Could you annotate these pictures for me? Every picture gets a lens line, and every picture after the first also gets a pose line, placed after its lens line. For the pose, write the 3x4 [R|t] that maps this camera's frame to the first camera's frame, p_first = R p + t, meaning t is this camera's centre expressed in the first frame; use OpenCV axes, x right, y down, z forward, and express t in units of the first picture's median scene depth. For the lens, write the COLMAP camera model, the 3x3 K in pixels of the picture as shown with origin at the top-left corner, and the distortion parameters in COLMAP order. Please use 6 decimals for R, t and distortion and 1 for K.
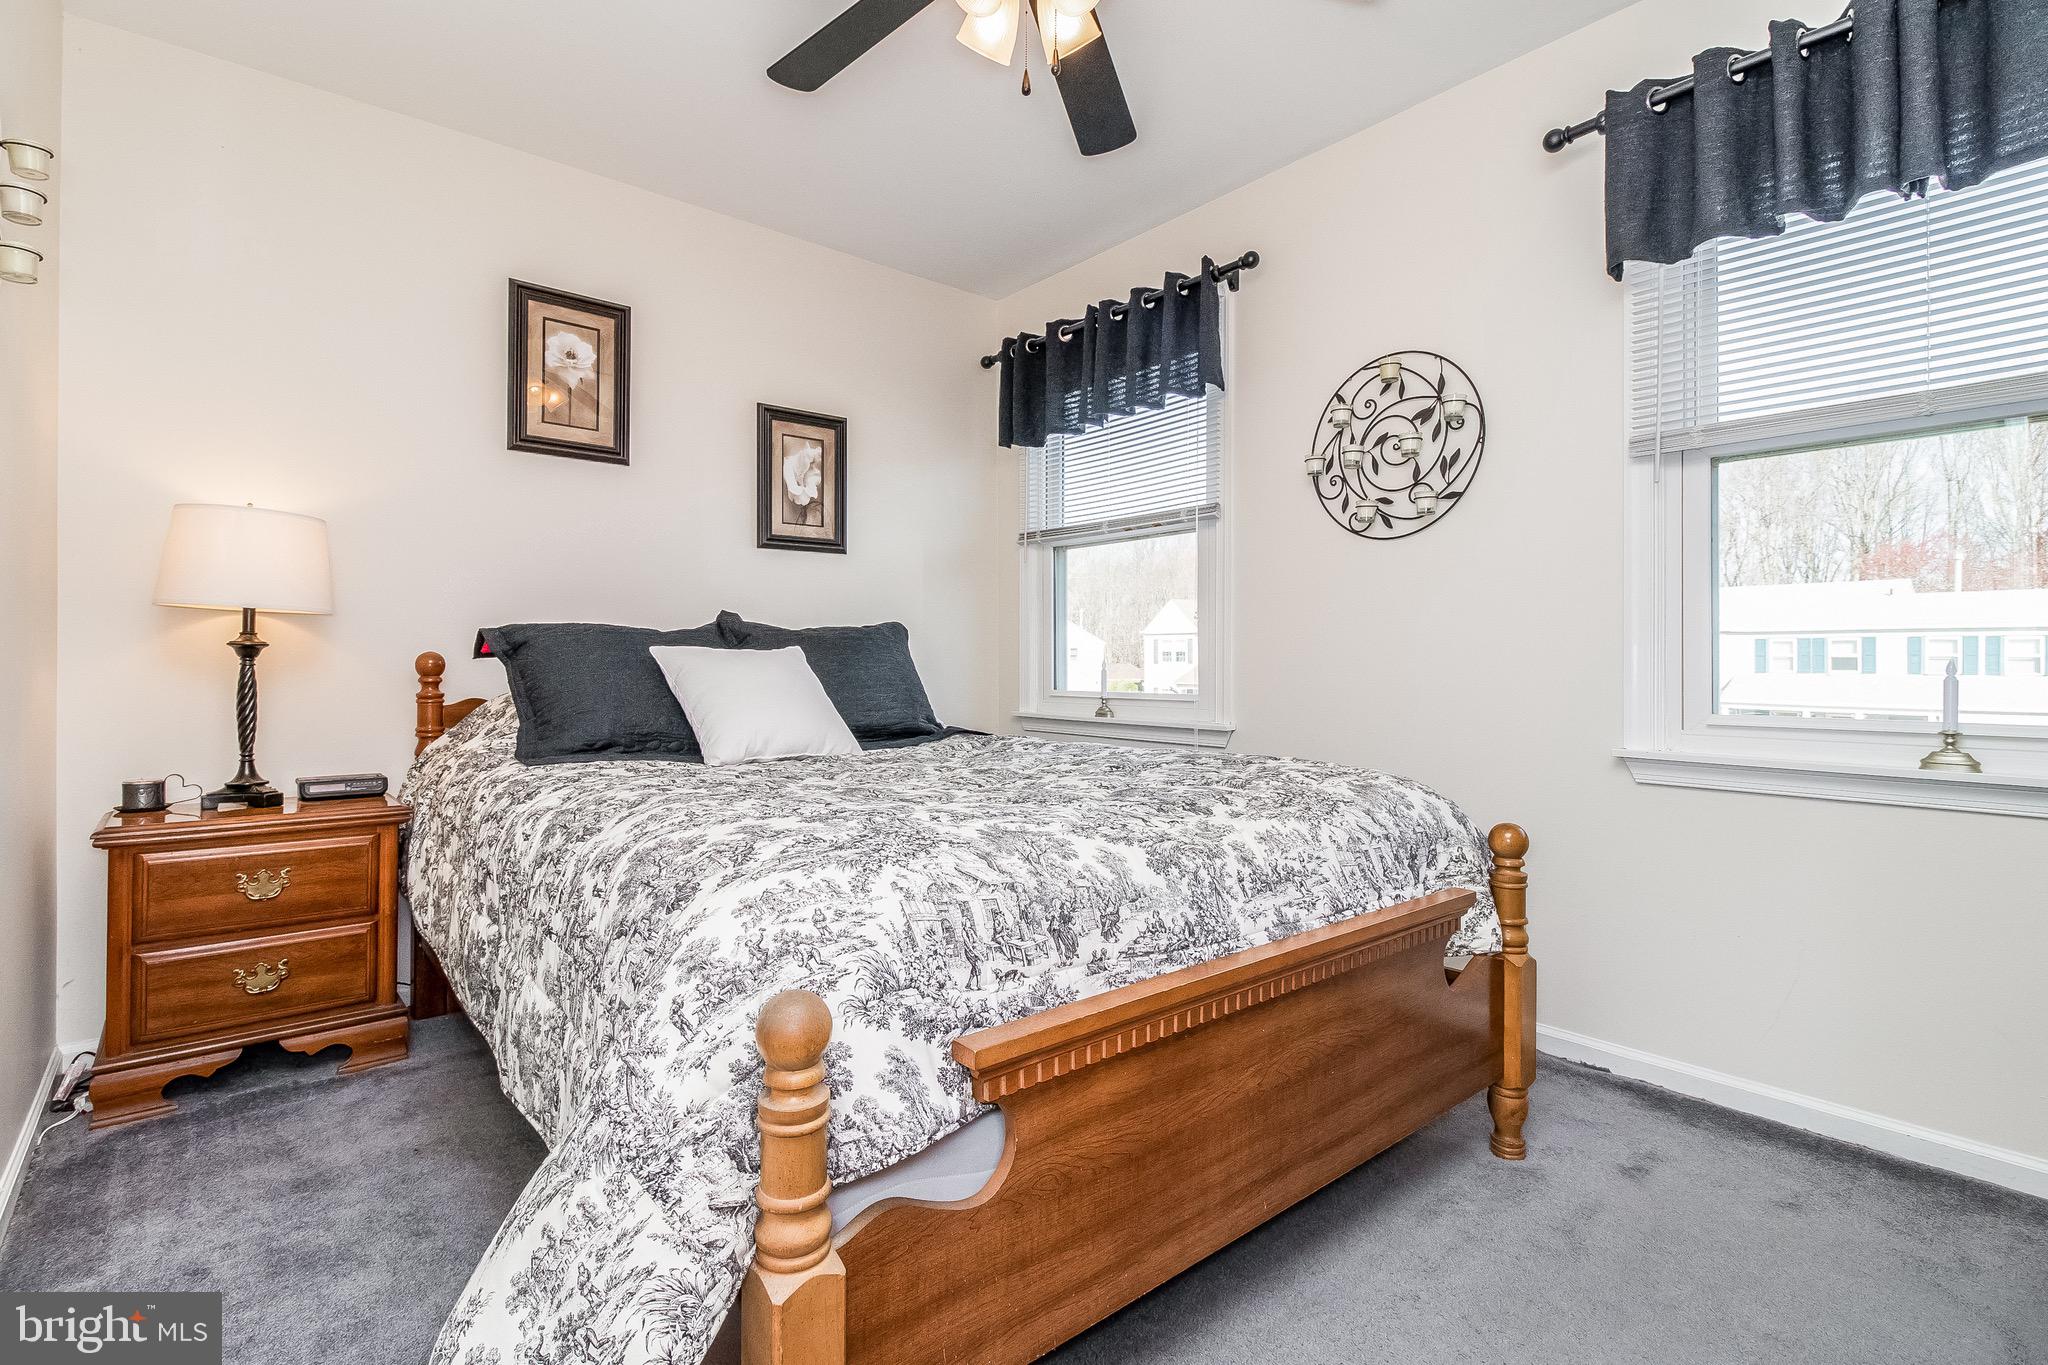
lens RADIAL K [[950.5, 0, 1015.7], [0, 950.5, 663.2], [0, 0, 1]] dist [0.002061, -0.000884]
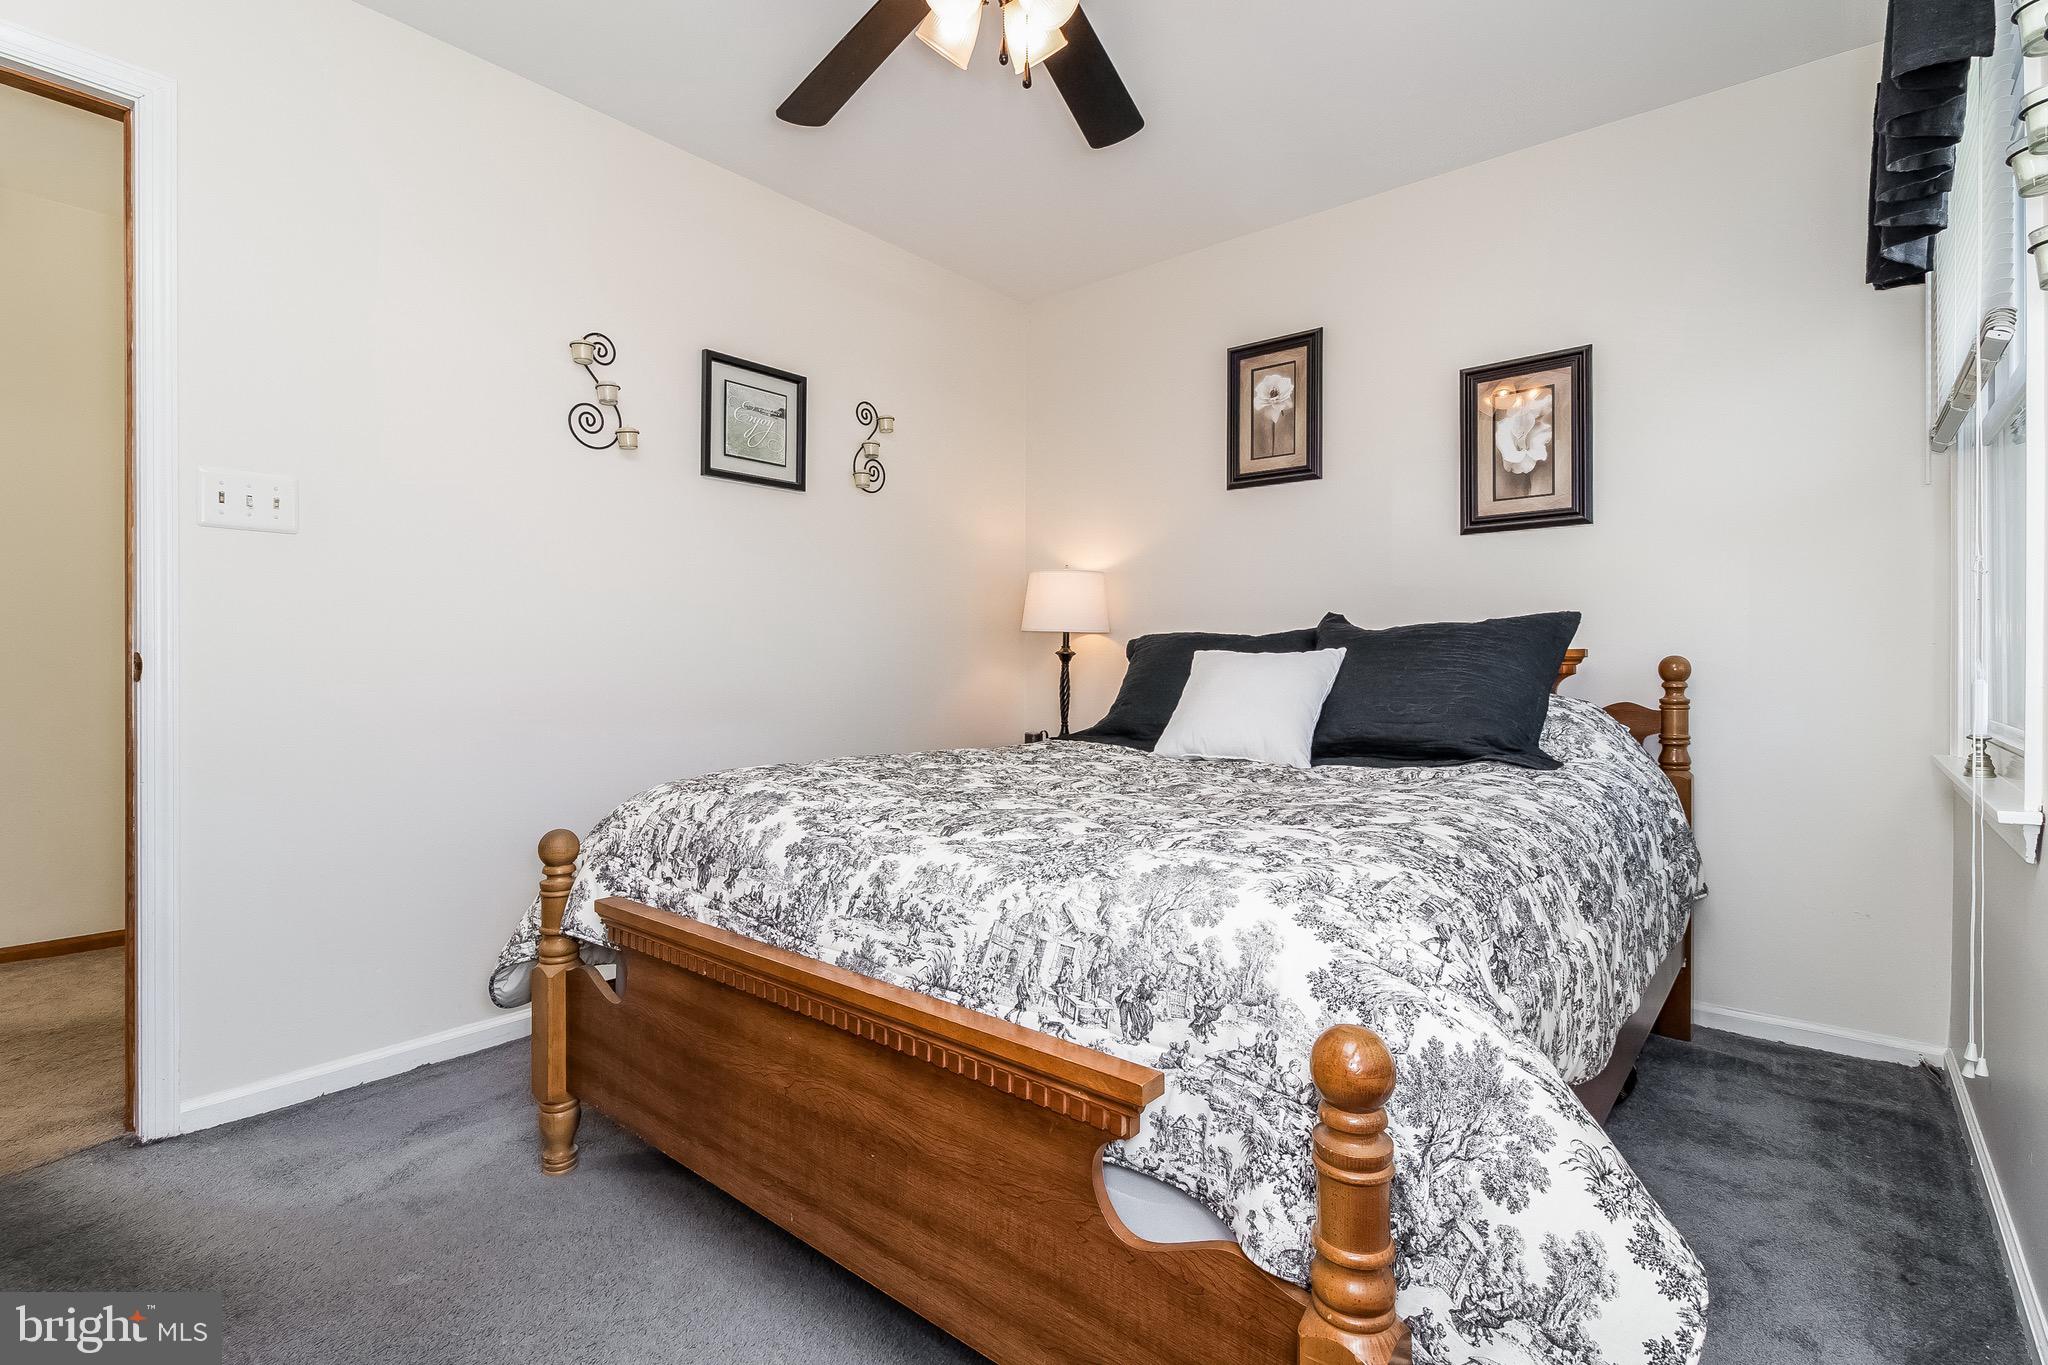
lens RADIAL K [[970.9, 0, 1019.1], [0, 970.9, 668.0], [0, 0, 1]] dist [-0.000934, -0.000206]
pose [[0.171803, 0.001416, -0.985130, 1.124404], [-0.000853, 0.999999, 0.001288, 0.000988], [0.985131, 0.000619, 0.171804, 0.923168]]
